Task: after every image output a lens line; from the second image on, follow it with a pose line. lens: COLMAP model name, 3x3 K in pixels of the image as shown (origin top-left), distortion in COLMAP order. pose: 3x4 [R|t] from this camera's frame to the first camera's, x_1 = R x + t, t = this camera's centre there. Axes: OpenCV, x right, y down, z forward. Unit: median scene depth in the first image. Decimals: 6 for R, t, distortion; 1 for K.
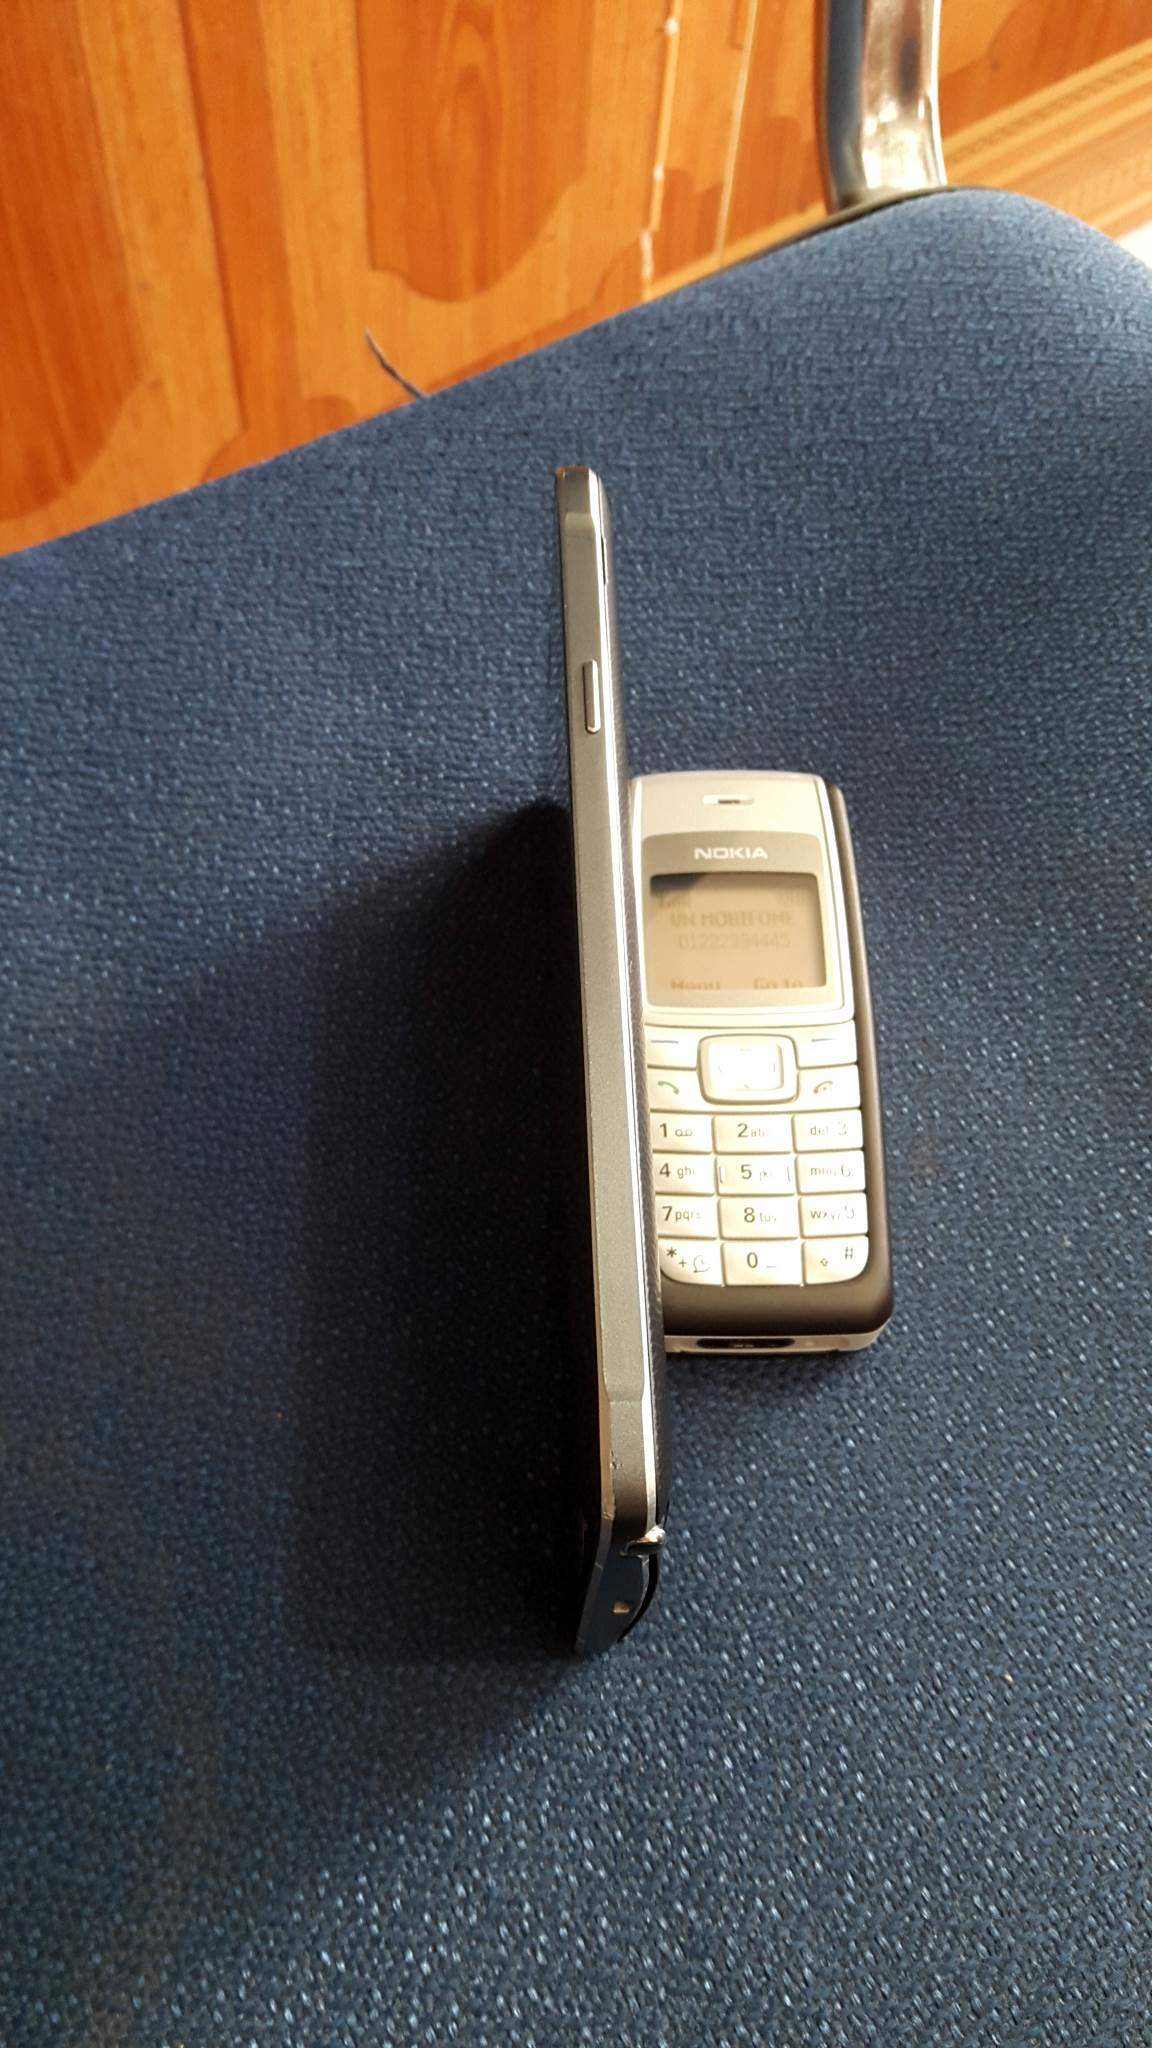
lens RADIAL K [[1804.4, 0, 581.0], [0, 1804.4, 1085.5], [0, 0, 1]] dist [-0.002406, -0.002315]
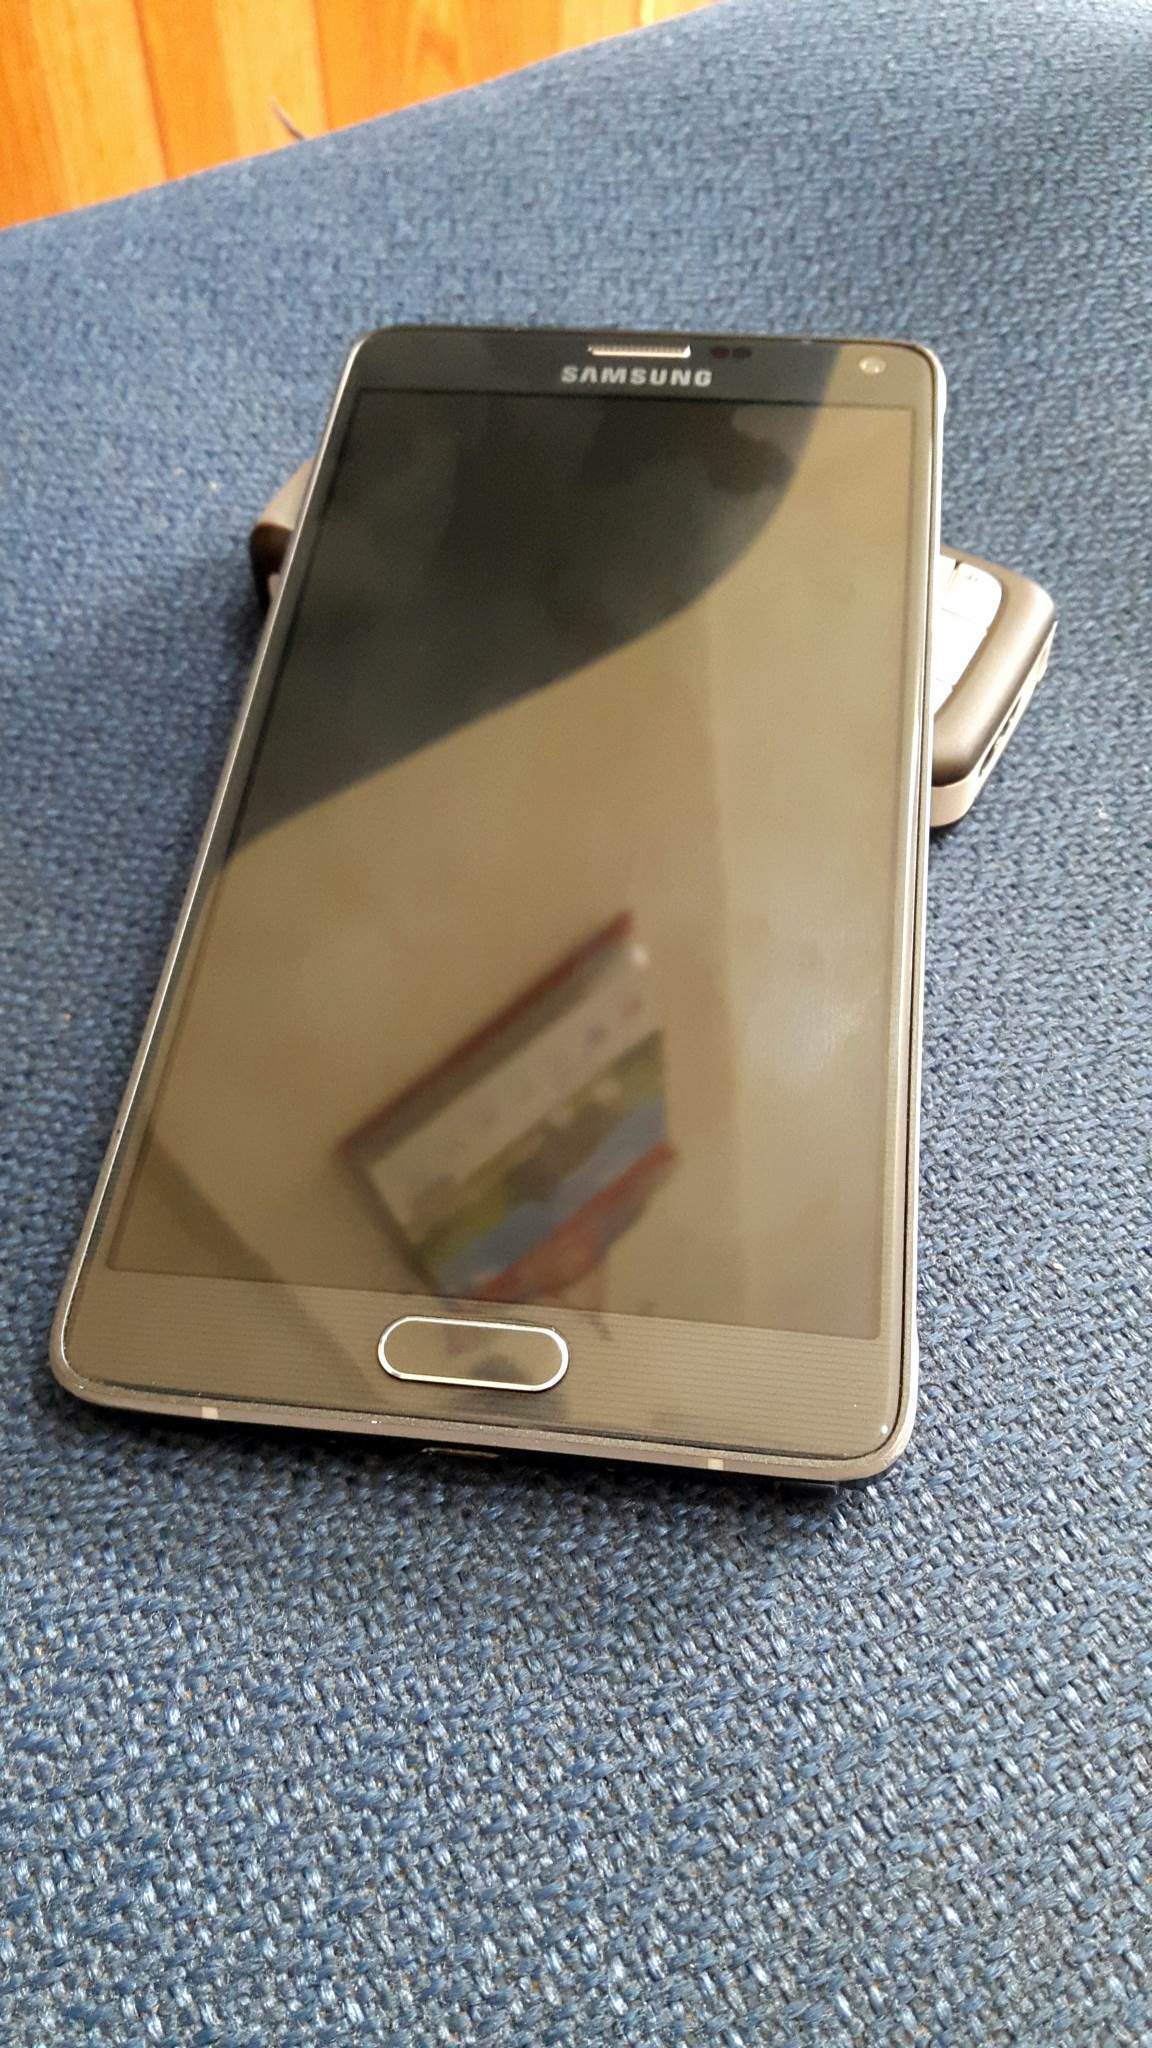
lens RADIAL K [[1847.9, 0, 576.0], [0, 1847.9, 1024.0], [0, 0, 1]] dist [-0.002061, -0.000179]
pose [[0.998399, -0.041602, -0.038336, 0.065502], [0.032475, 0.976342, -0.213779, 0.310664], [0.046322, 0.212192, 0.976130, 0.219641]]
